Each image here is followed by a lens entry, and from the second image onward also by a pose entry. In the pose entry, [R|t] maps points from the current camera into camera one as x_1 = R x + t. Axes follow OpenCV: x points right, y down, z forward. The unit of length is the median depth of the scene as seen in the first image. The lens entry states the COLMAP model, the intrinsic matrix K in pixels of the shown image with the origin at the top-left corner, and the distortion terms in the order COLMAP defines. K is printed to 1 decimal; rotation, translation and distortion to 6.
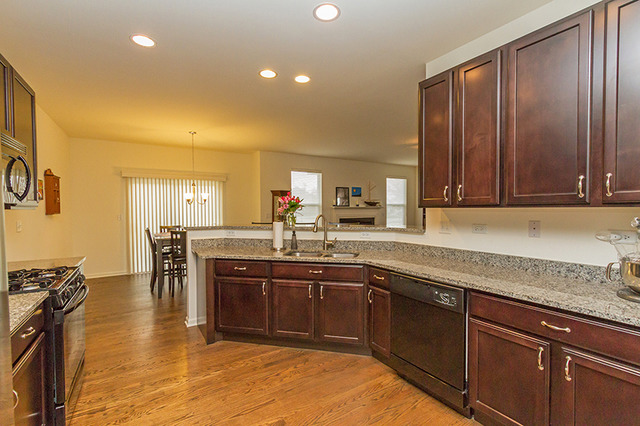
lens RADIAL K [[289.9, 0, 319.9], [0, 289.9, 215.5], [0, 0, 1]] dist [0.002942, -0.000249]
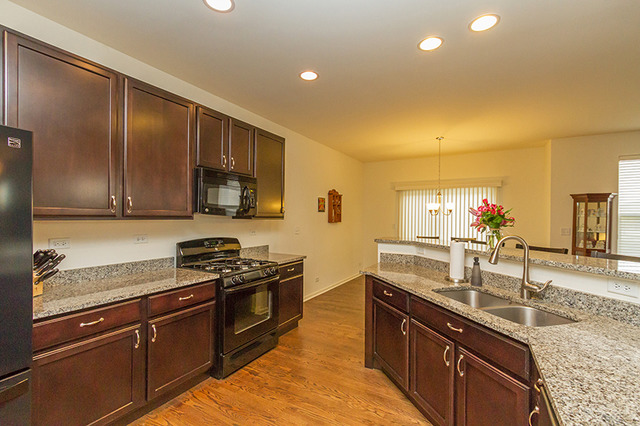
lens RADIAL K [[289.9, 0, 319.9], [0, 289.9, 215.5], [0, 0, 1]] dist [0.002942, -0.000249]
pose [[0.470570, 0.003702, -0.882355, 0.175888], [-0.033187, 0.999358, -0.013506, -0.011240], [0.881738, 0.035638, 0.470391, 0.202922]]
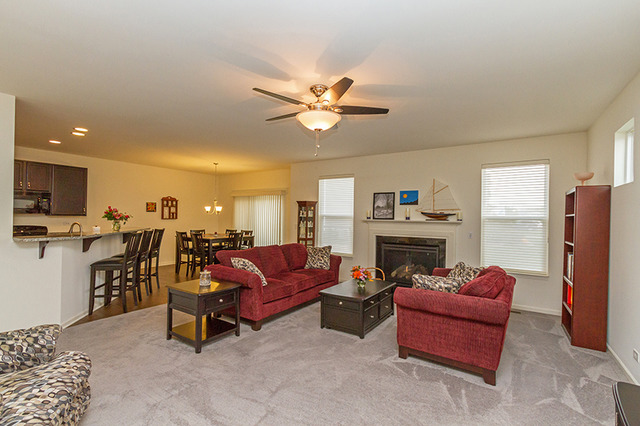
lens RADIAL K [[289.9, 0, 319.9], [0, 289.9, 215.5], [0, 0, 1]] dist [0.002942, -0.000249]
pose [[0.421565, 0.010775, -0.906734, 0.910066], [-0.040885, 0.999138, -0.007135, -0.039257], [0.905876, 0.040080, 0.421642, 0.756591]]
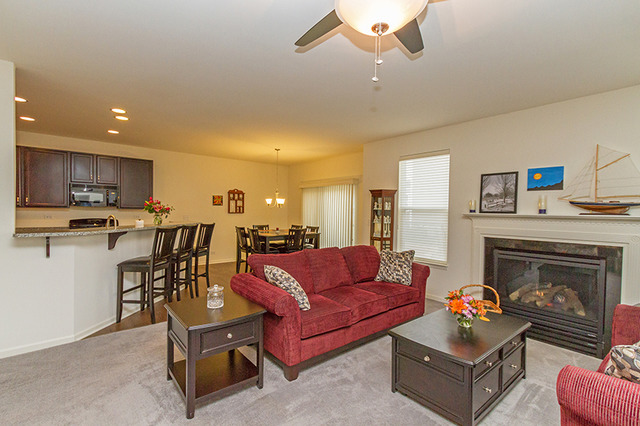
lens RADIAL K [[289.9, 0, 319.9], [0, 289.9, 215.5], [0, 0, 1]] dist [0.002942, -0.000249]
pose [[0.142368, 0.026072, -0.989470, 0.701558], [-0.040626, 0.998965, 0.020477, -0.034053], [0.988980, 0.037283, 0.143280, 0.876294]]
